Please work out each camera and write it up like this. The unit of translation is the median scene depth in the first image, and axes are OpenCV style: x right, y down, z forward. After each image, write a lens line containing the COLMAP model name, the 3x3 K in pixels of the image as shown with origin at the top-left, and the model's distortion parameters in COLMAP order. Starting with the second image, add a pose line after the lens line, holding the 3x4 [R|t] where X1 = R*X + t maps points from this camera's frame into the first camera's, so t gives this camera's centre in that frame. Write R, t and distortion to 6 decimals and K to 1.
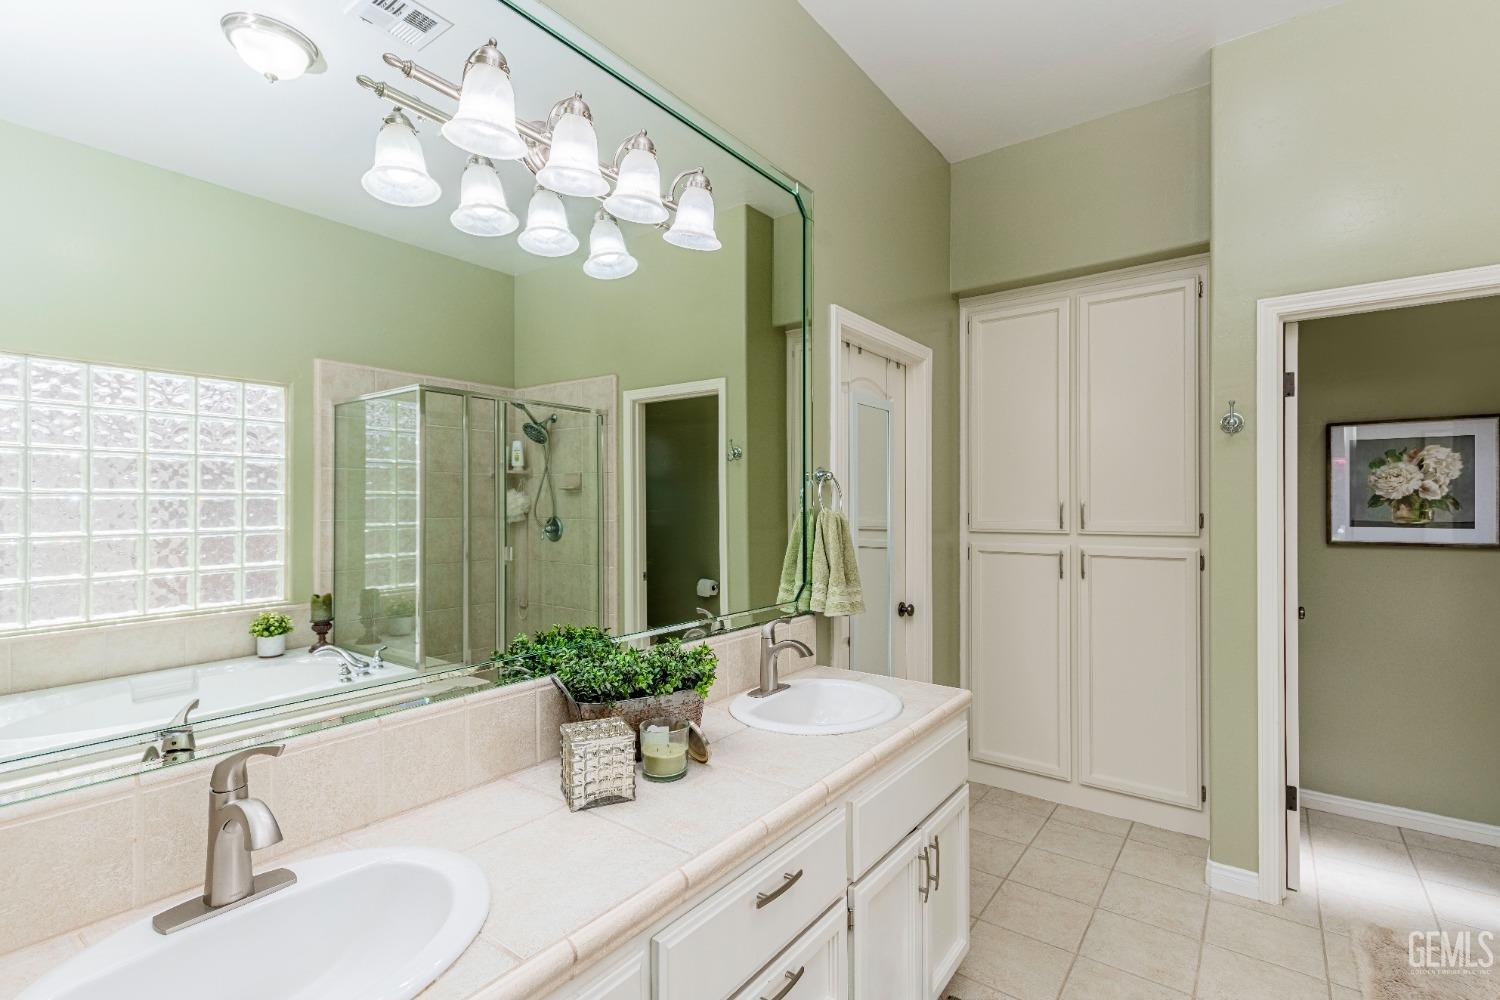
lens RADIAL K [[692.2, 0, 750.3], [0, 692.2, 505.3], [0, 0, 1]] dist [0.007746, -0.001432]
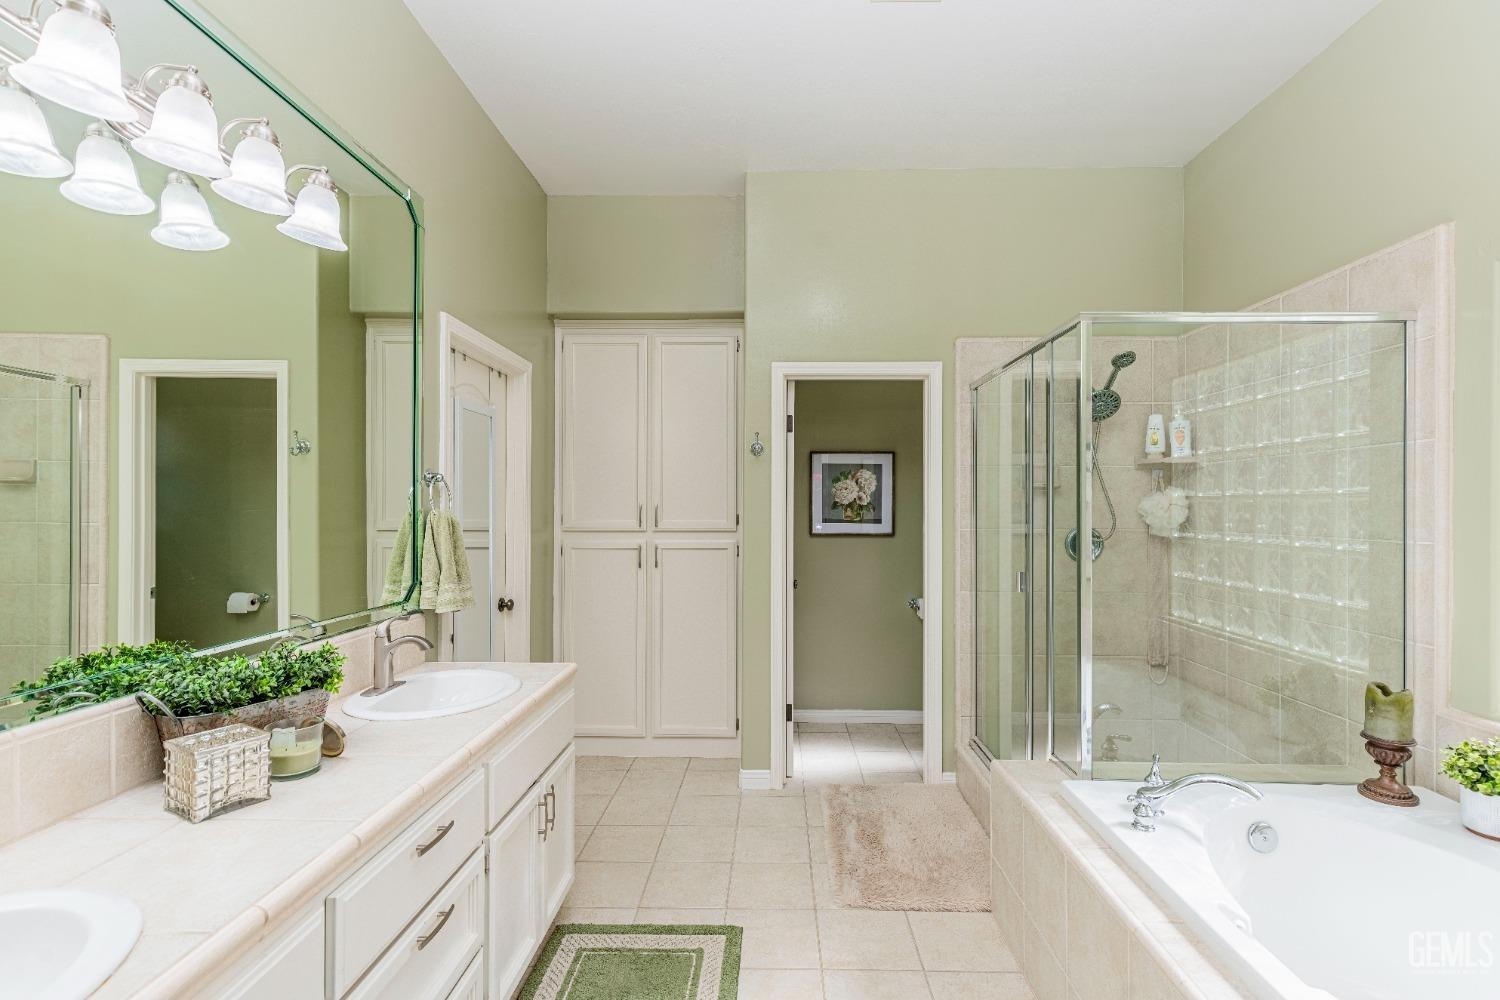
lens RADIAL K [[692.2, 0, 756.1], [0, 692.2, 507.8], [0, 0, 1]] dist [0.007746, -0.001432]
pose [[0.820098, 0.005202, 0.572199, -0.092771], [-0.005781, 0.999983, -0.000806, 0.000531], [-0.572194, -0.002647, 0.820114, -0.125069]]
